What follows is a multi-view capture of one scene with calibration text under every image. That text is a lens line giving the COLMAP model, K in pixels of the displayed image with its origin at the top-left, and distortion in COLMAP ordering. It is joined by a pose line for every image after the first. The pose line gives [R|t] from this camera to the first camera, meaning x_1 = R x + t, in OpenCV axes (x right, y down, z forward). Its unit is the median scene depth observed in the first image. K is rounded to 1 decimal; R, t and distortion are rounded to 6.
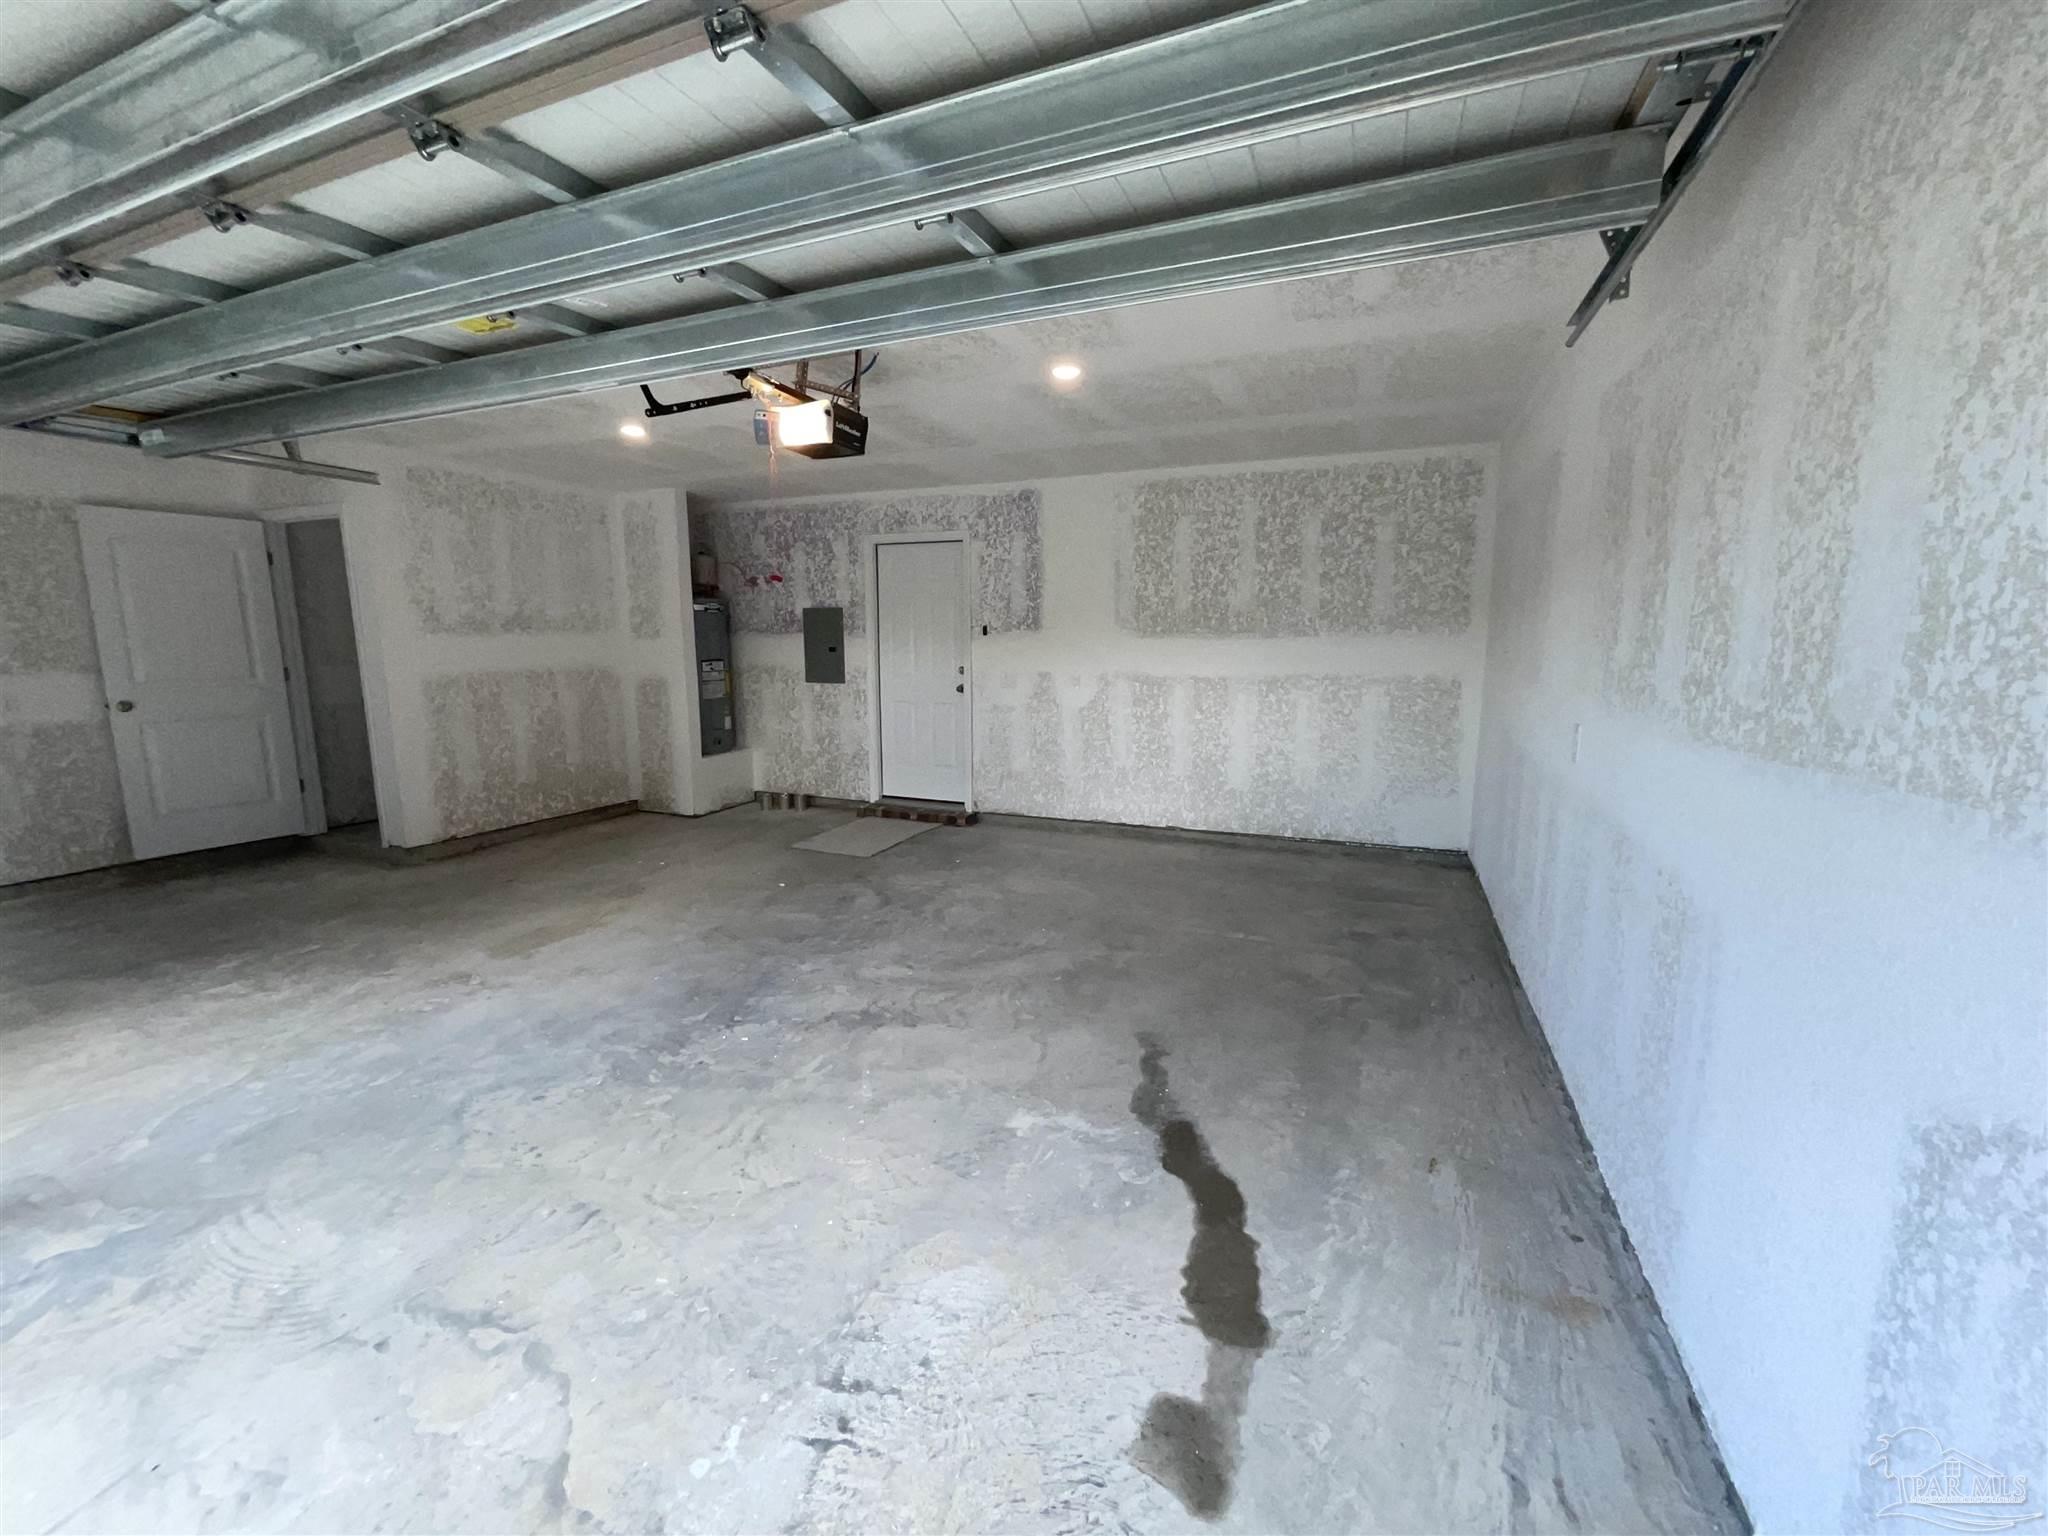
lens RADIAL K [[835.1, 0, 1013.8], [0, 835.1, 763.5], [0, 0, 1]] dist [0.000608, 0.000463]
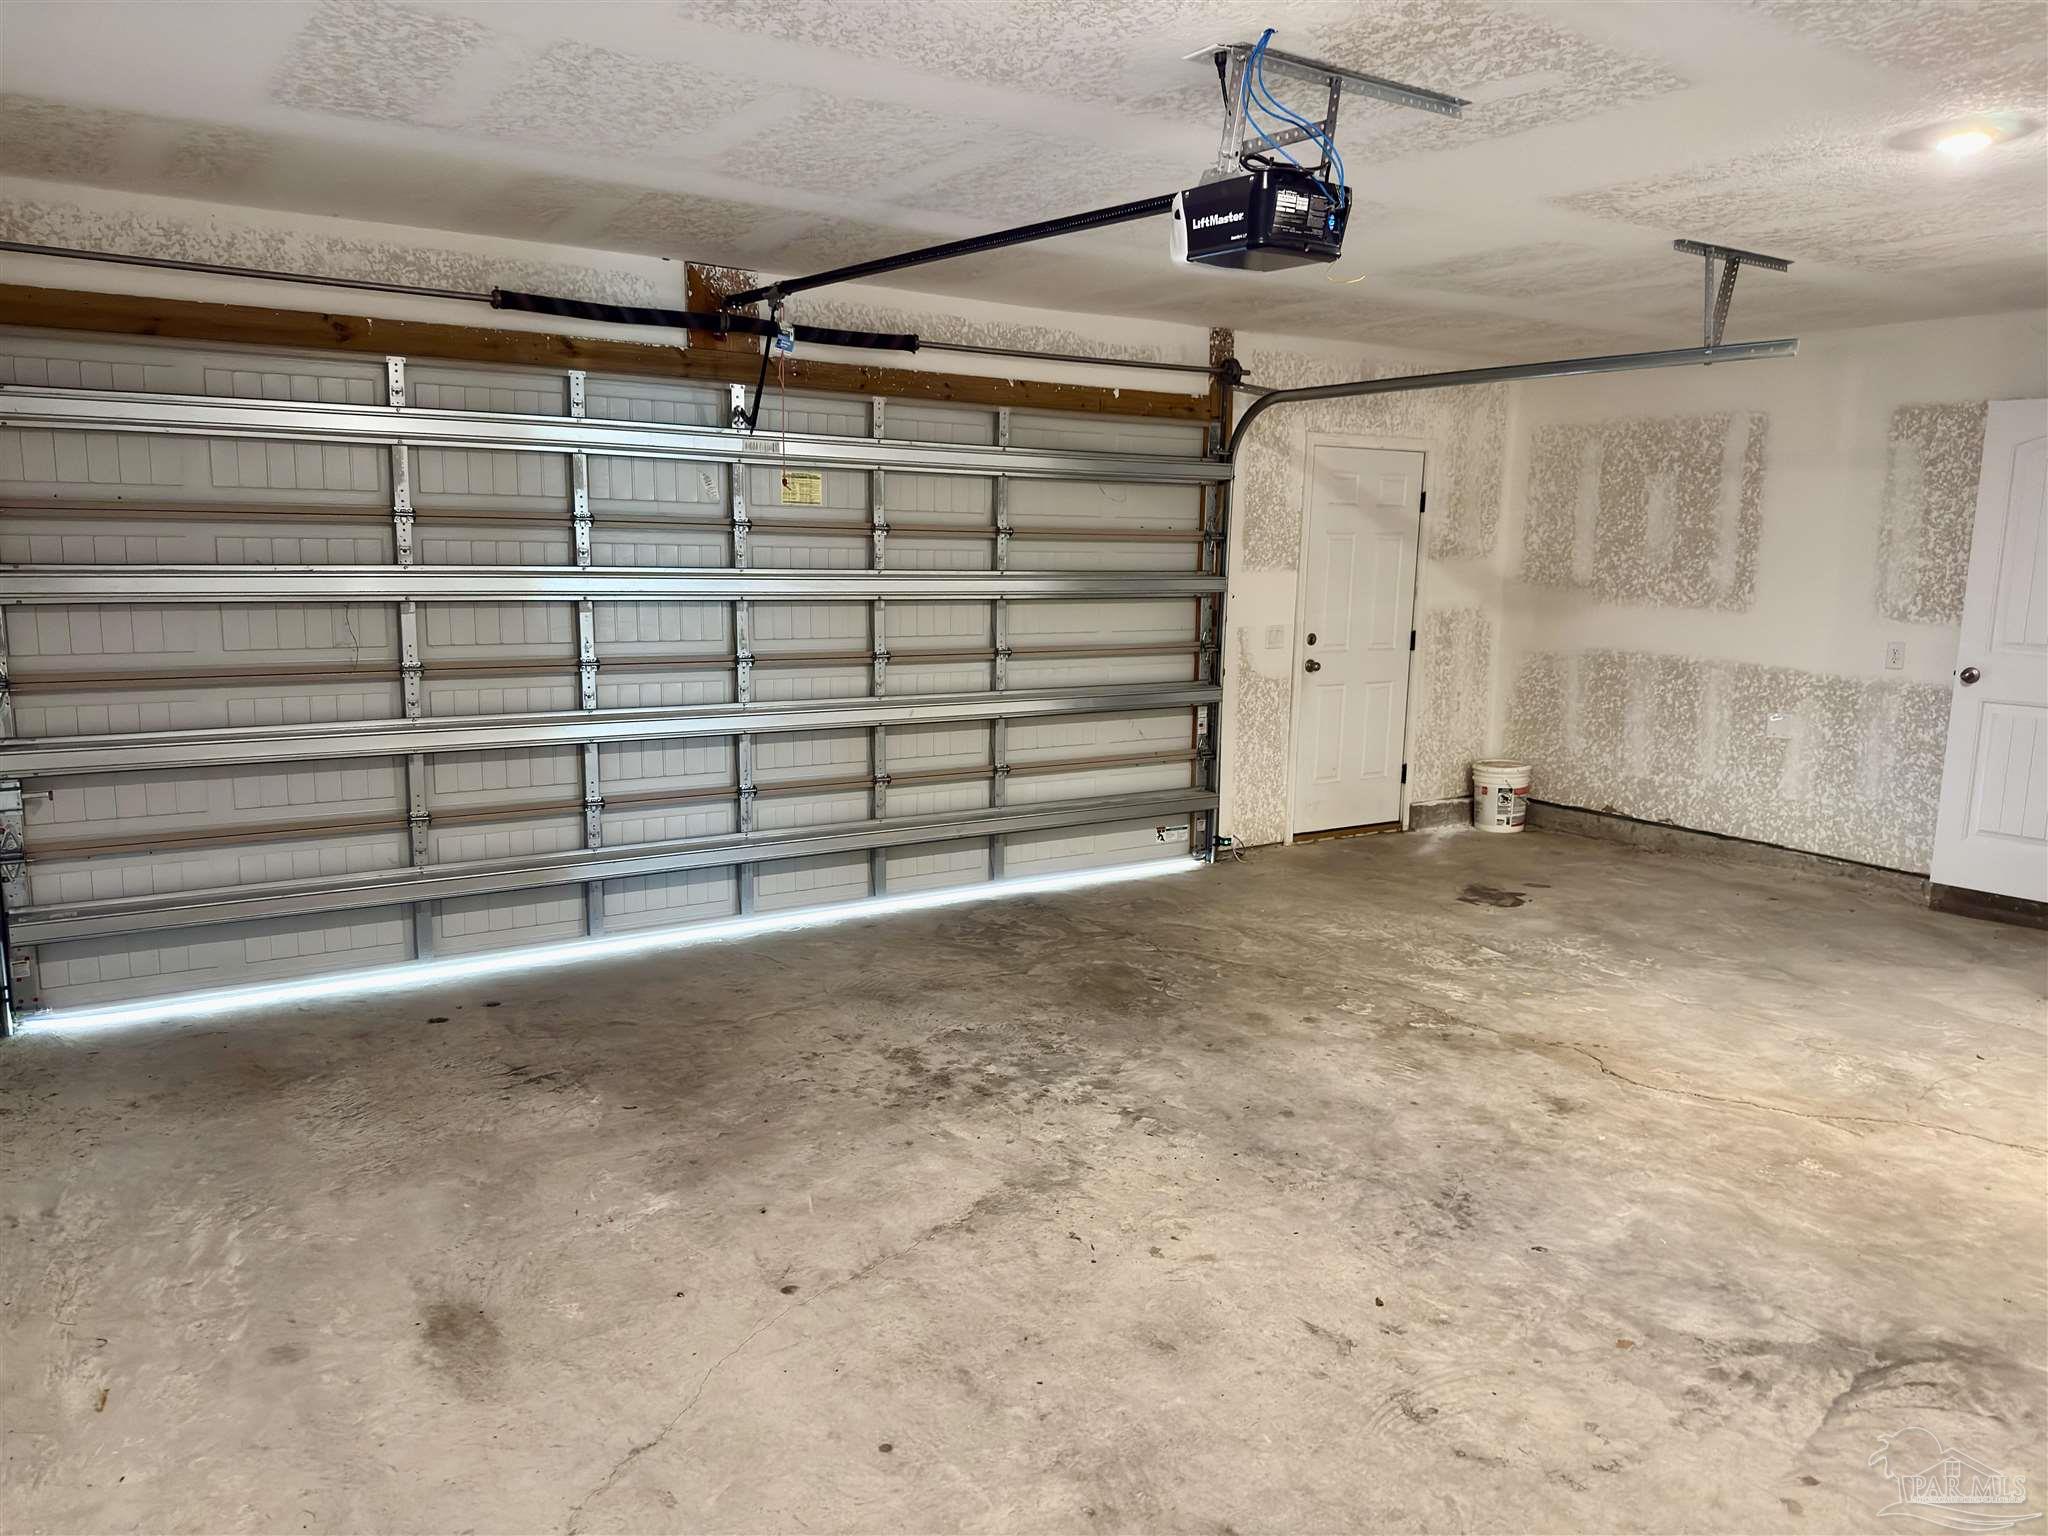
lens RADIAL K [[1444.9, 0, 1027.3], [0, 1444.9, 767.2], [0, 0, 1]] dist [0.153130, -0.288333]
pose [[-0.507873, 0.140154, -0.849954, 0.718755], [-0.159765, 0.954233, 0.252813, -0.275732], [0.846487, 0.264190, -0.462237, 1.340326]]
